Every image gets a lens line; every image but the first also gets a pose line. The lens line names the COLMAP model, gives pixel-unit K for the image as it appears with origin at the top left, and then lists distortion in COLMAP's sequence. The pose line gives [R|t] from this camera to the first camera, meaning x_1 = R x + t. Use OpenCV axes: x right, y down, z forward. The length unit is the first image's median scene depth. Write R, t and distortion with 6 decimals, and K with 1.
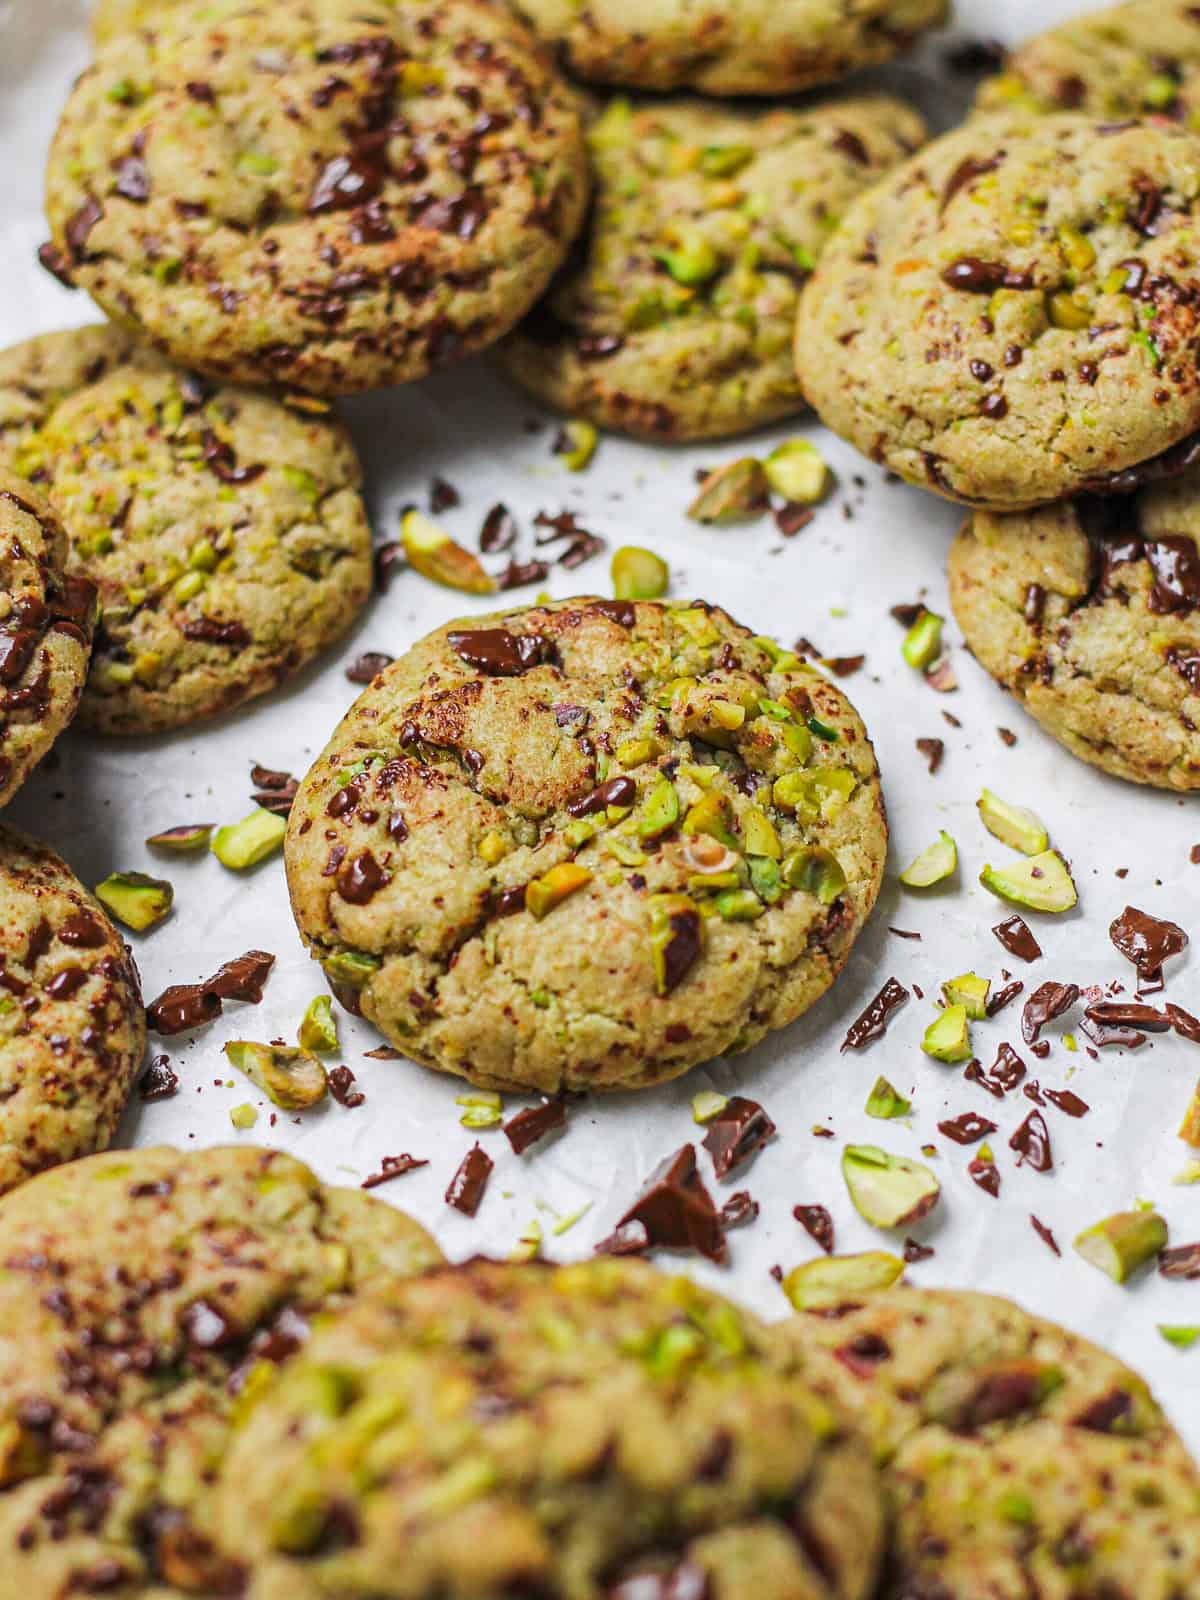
lens RADIAL K [[4565.1, 0, 600.0], [0, 4565.1, 800.0], [0, 0, 1]] dist [-0.162374, 0.196243]
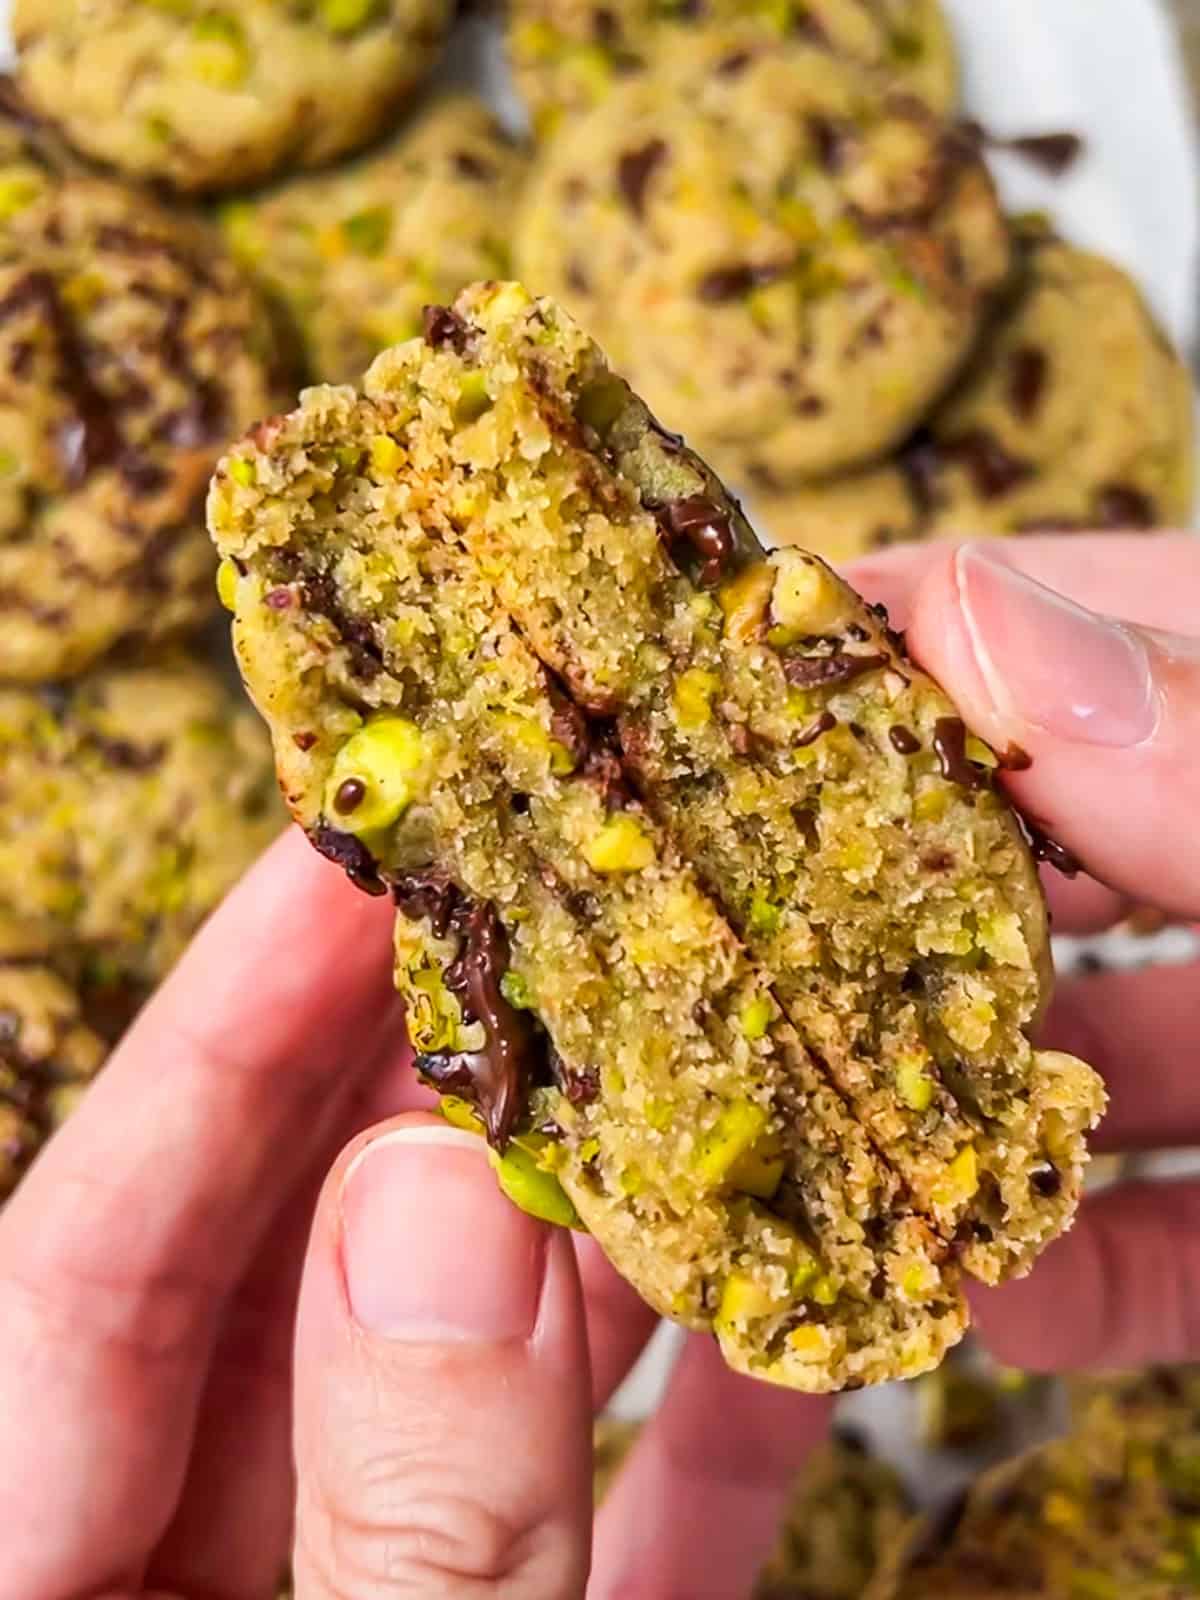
lens RADIAL K [[1977.3, 0, 600.0], [0, 1977.3, 800.0], [0, 0, 1]] dist [-0.042423, -0.043985]
pose [[0.847872, -0.488118, 0.207012, -0.088971], [0.373059, 0.826665, 0.421251, -0.212053], [-0.376750, -0.279939, 0.883003, 0.570011]]
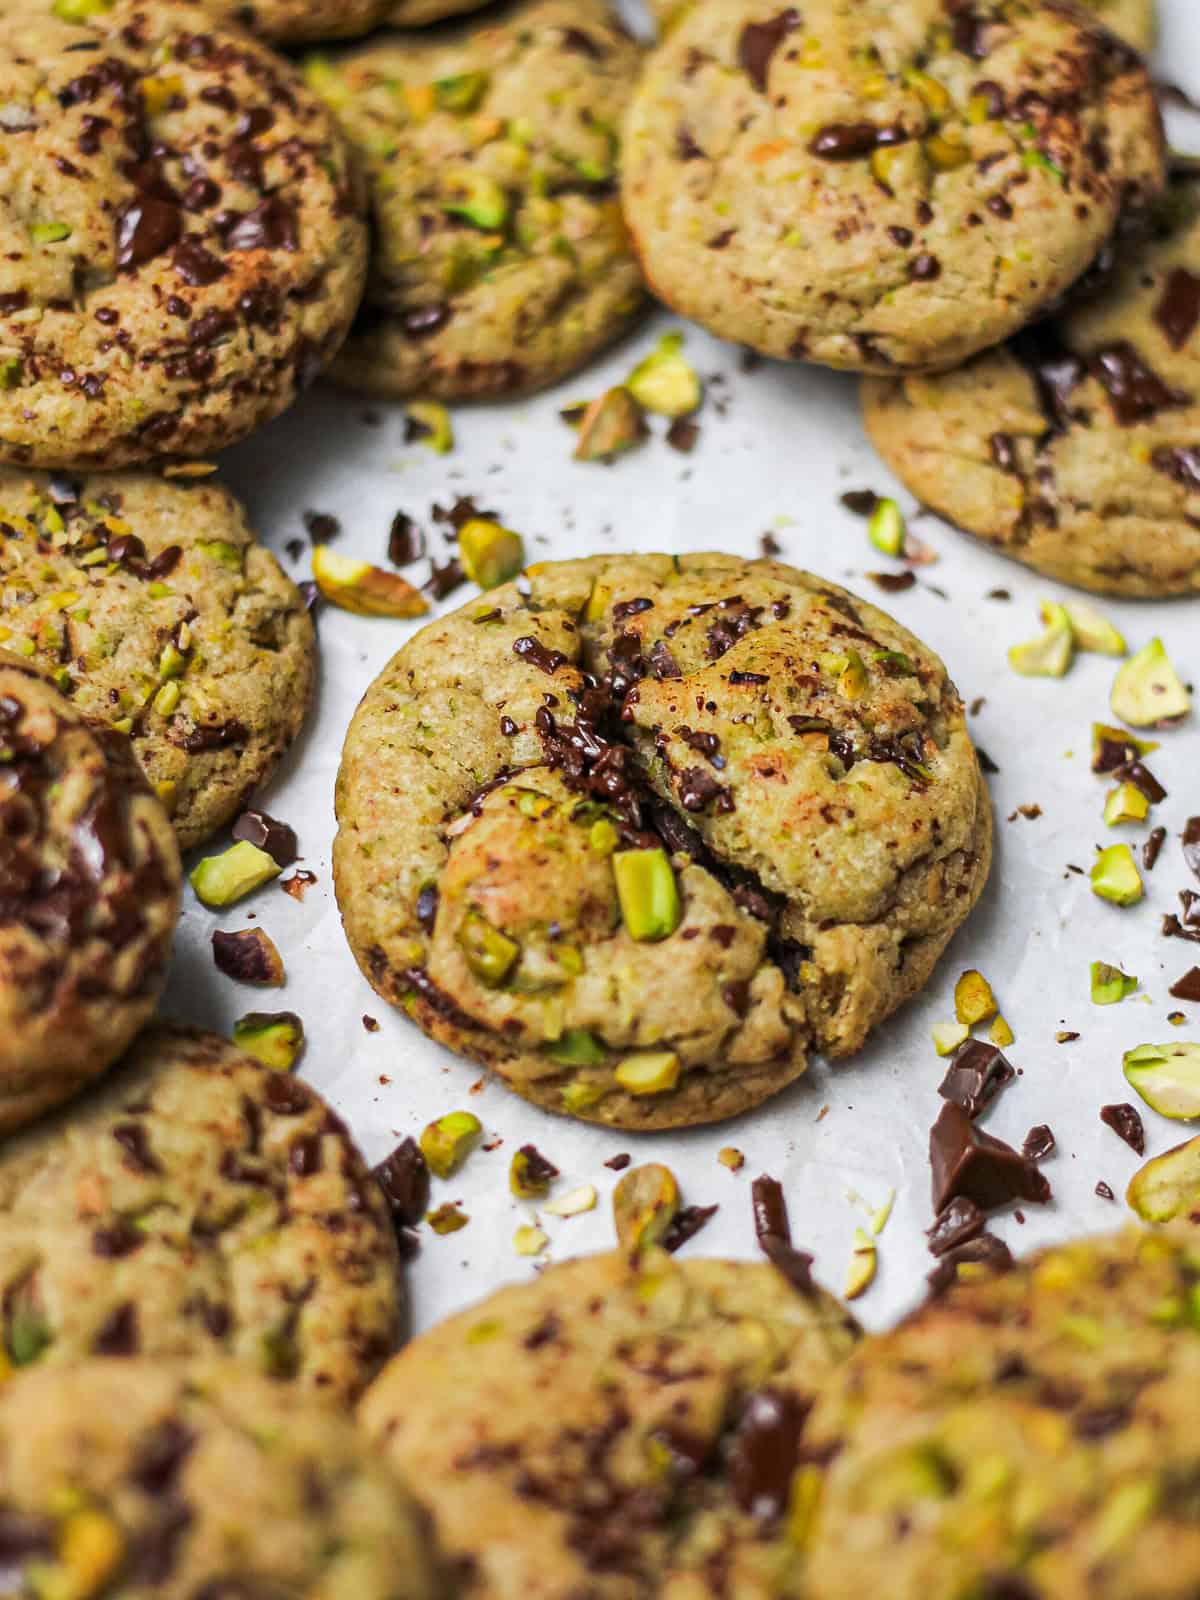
lens RADIAL K [[4506.9, 0, 600.0], [0, 4506.9, 800.0], [0, 0, 1]] dist [-0.077813, -1.470585]
pose [[0.896282, -0.312101, 0.315075, -0.299307], [0.289862, 0.949960, 0.116433, -0.106147], [-0.335648, -0.013029, 0.941897, 0.118051]]
